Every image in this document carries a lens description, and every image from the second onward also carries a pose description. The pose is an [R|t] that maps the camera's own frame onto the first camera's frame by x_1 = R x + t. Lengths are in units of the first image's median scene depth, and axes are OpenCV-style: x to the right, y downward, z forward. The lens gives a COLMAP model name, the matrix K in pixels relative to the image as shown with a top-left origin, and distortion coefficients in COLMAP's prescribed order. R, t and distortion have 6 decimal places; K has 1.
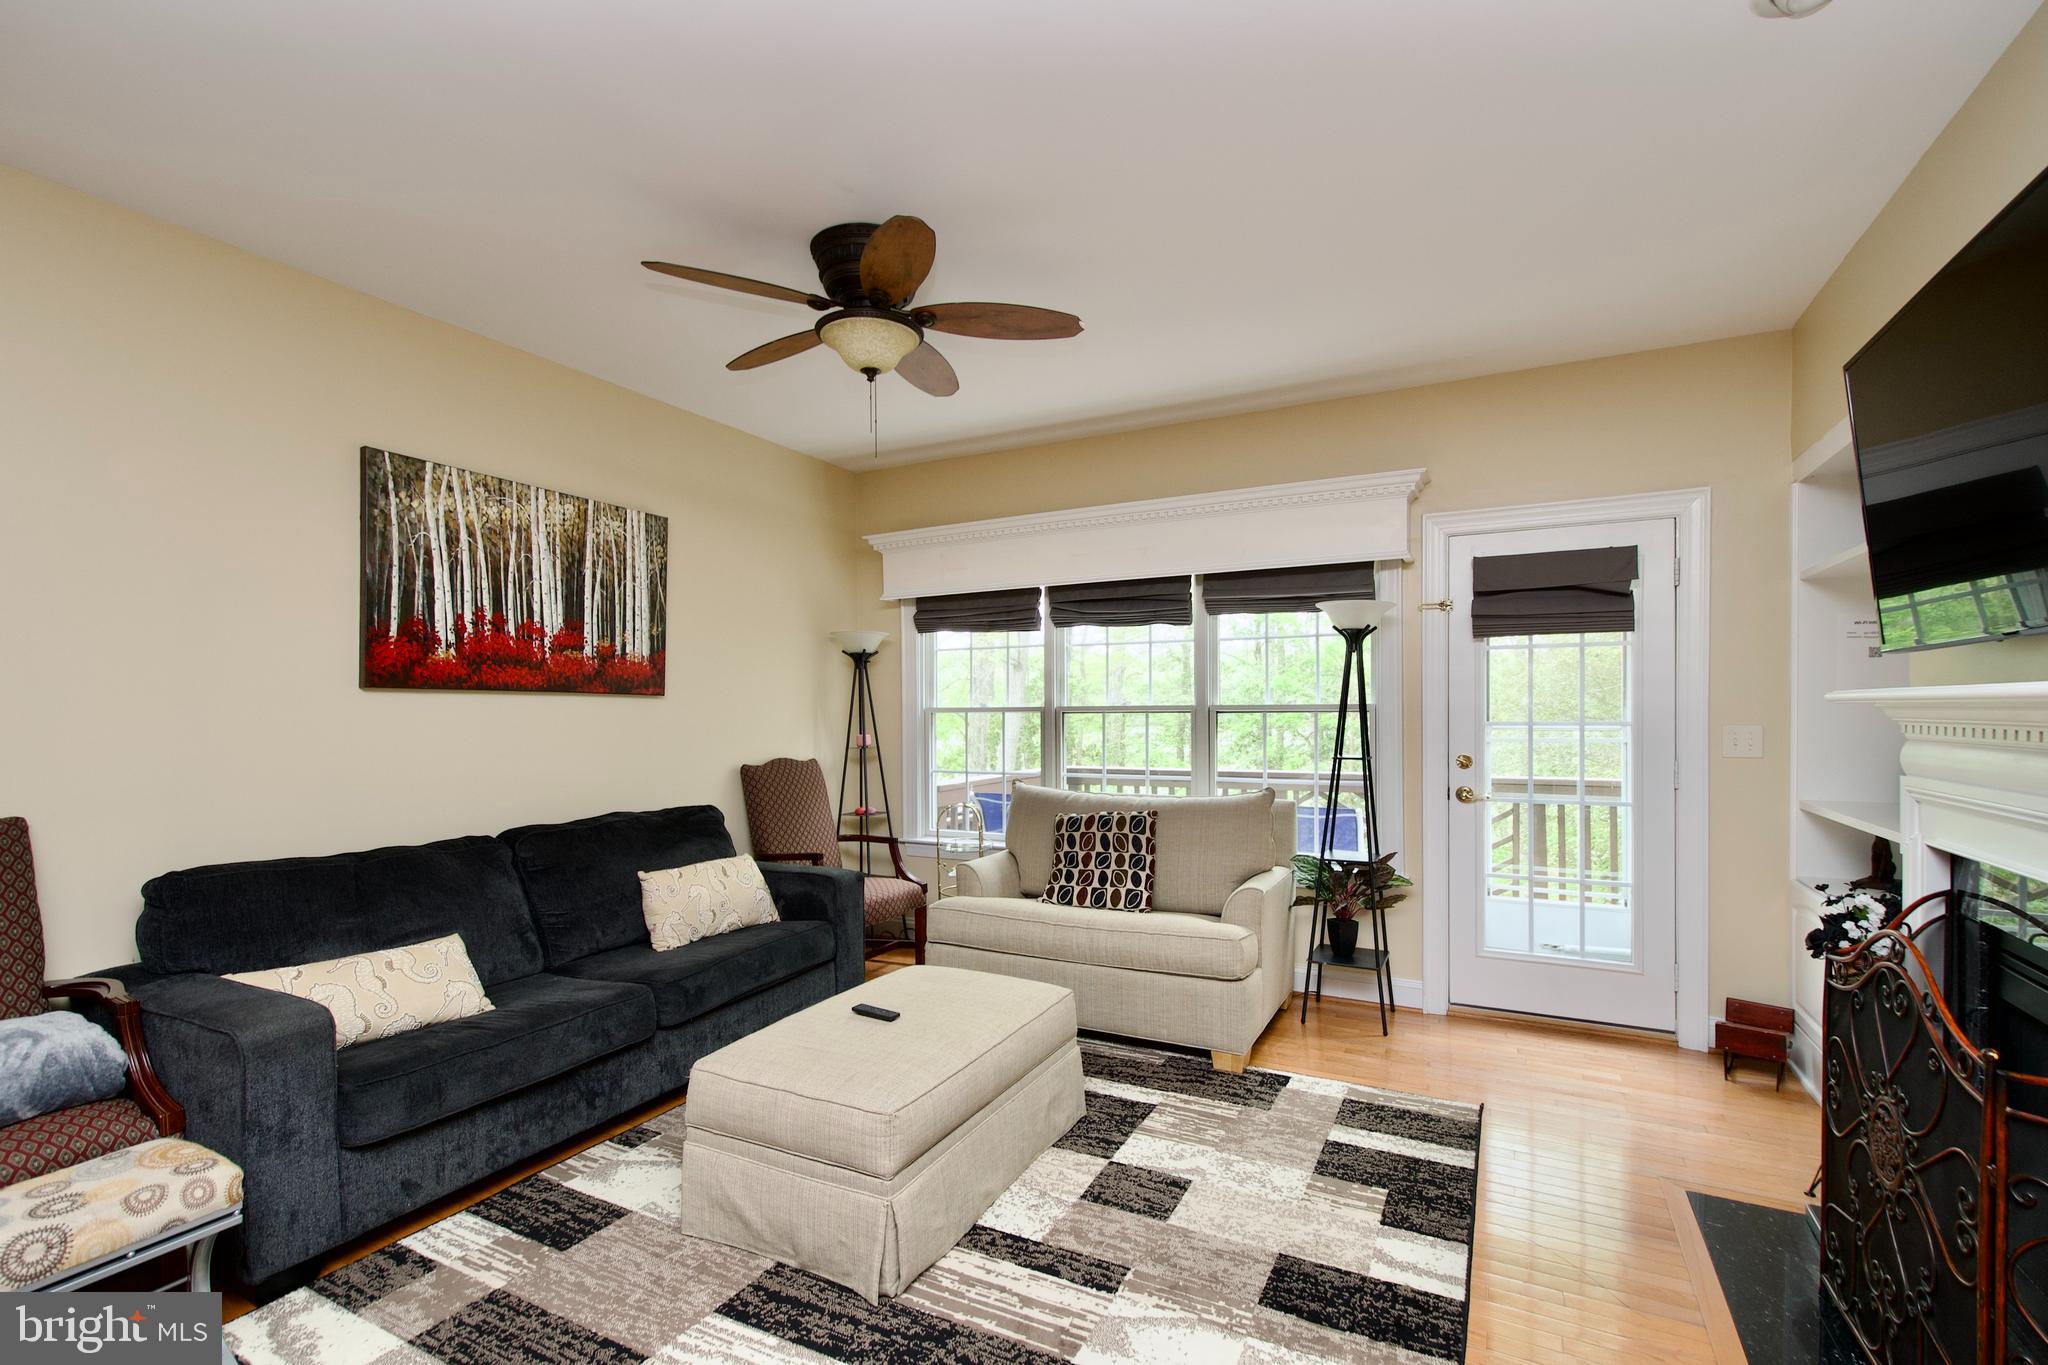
lens RADIAL K [[895.3, 0, 1044.0], [0, 895.3, 721.1], [0, 0, 1]] dist [0.005090, -0.005960]
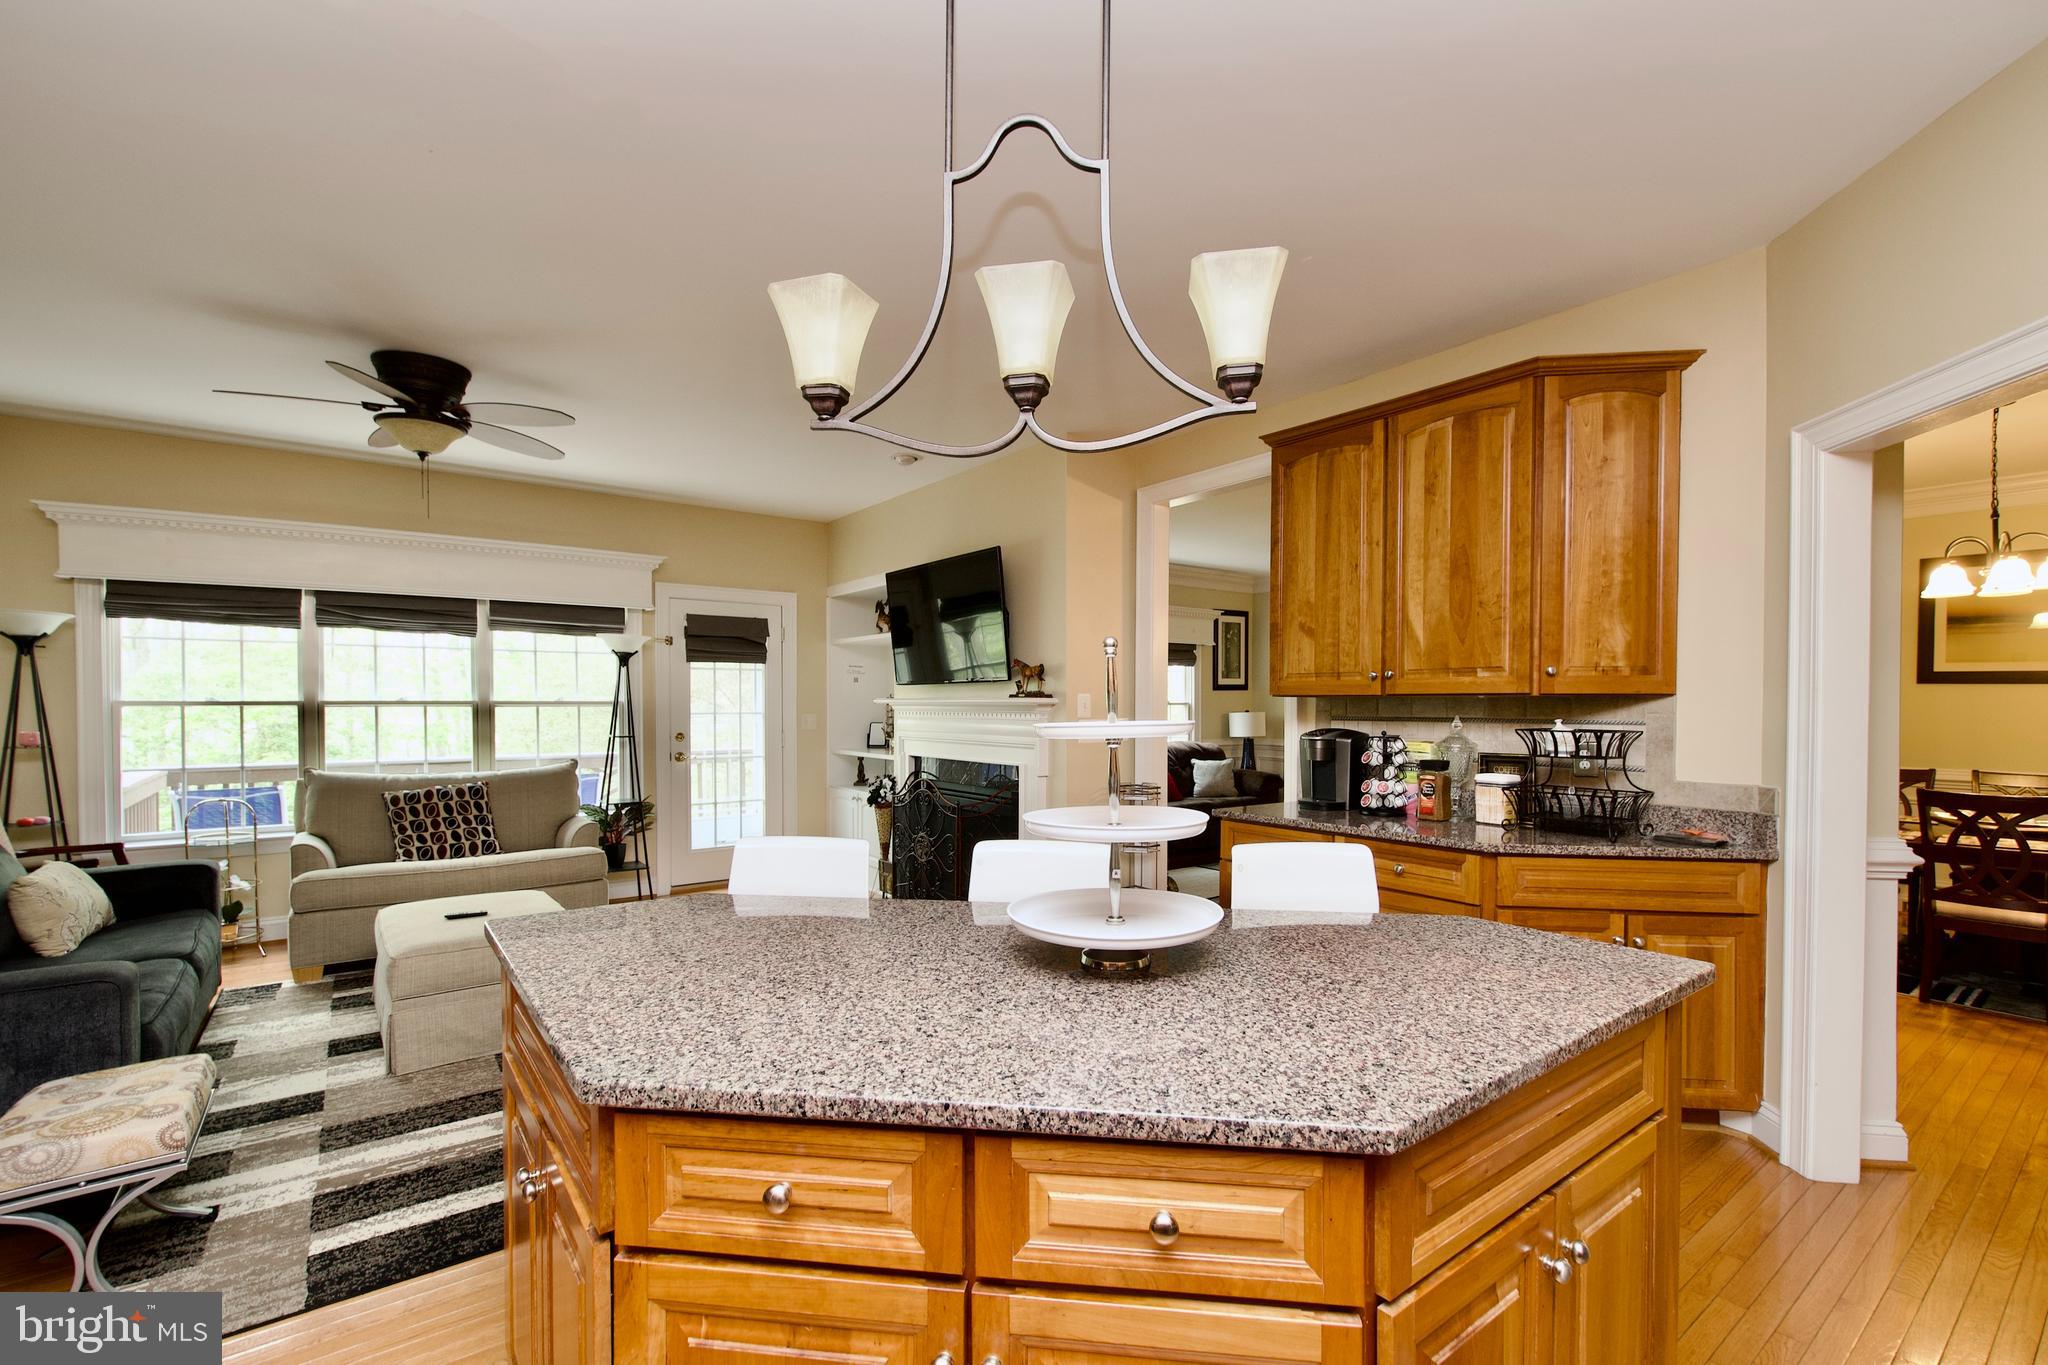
lens RADIAL K [[895.3, 0, 1047.4], [0, 895.3, 718.0], [0, 0, 1]] dist [0.005090, -0.005960]
pose [[0.427693, -0.009368, 0.903876, -0.753938], [0.008677, 0.999943, 0.006258, 0.007015], [-0.903882, 0.005167, 0.427750, -0.320521]]
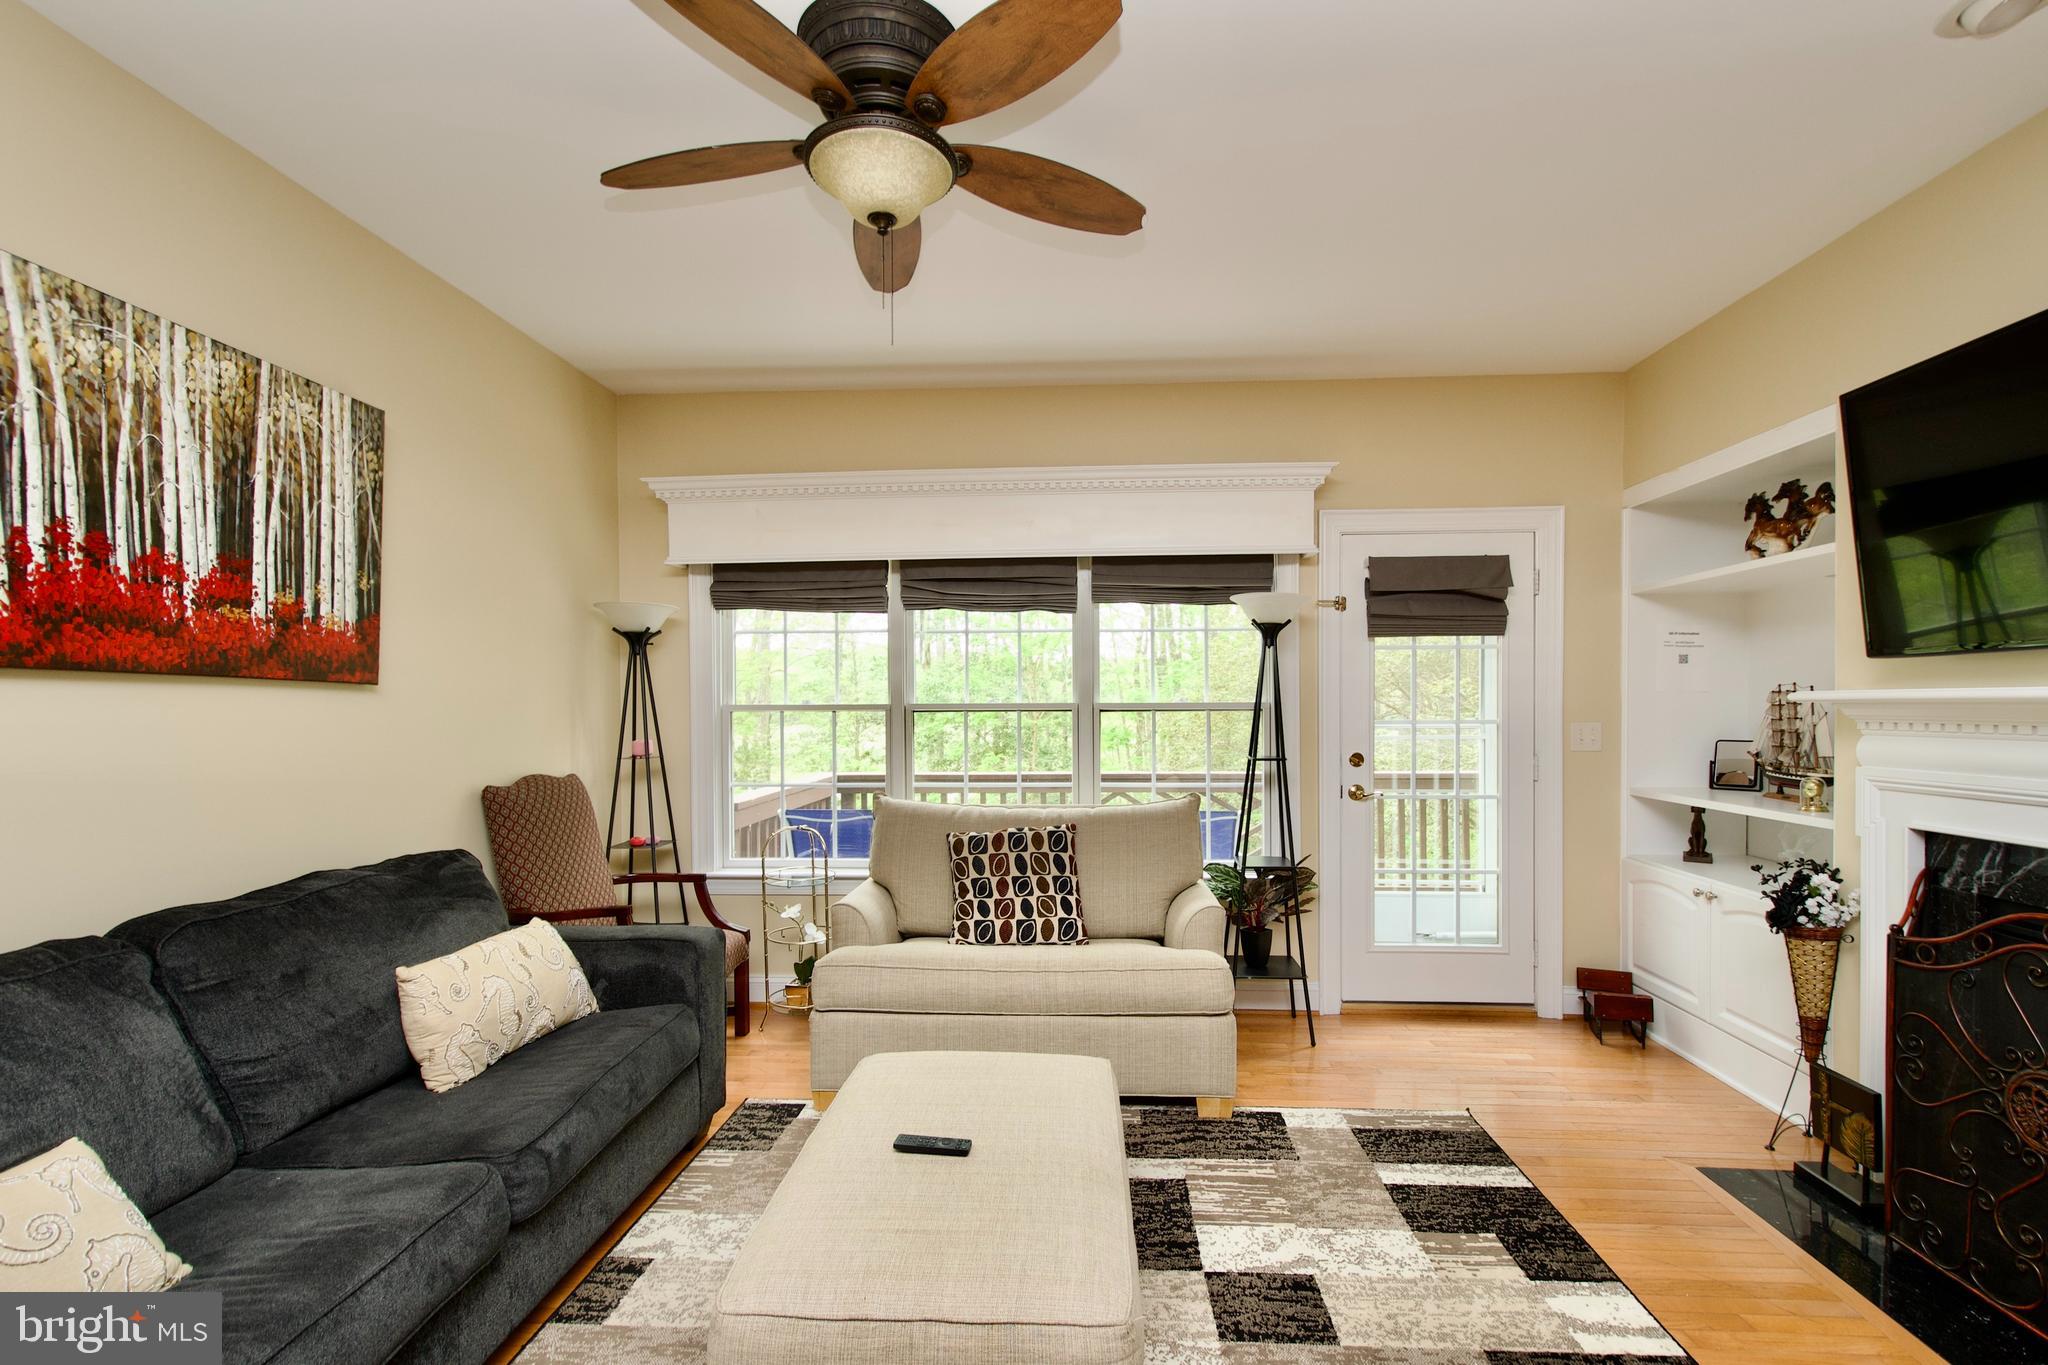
lens RADIAL K [[895.3, 0, 1041.9], [0, 895.3, 719.0], [0, 0, 1]] dist [0.005090, -0.005960]
pose [[0.915530, -0.003616, 0.402232, -0.268449], [0.003851, 0.999993, 0.000226, -0.002001], [-0.402230, 0.001342, 0.915538, 0.232115]]
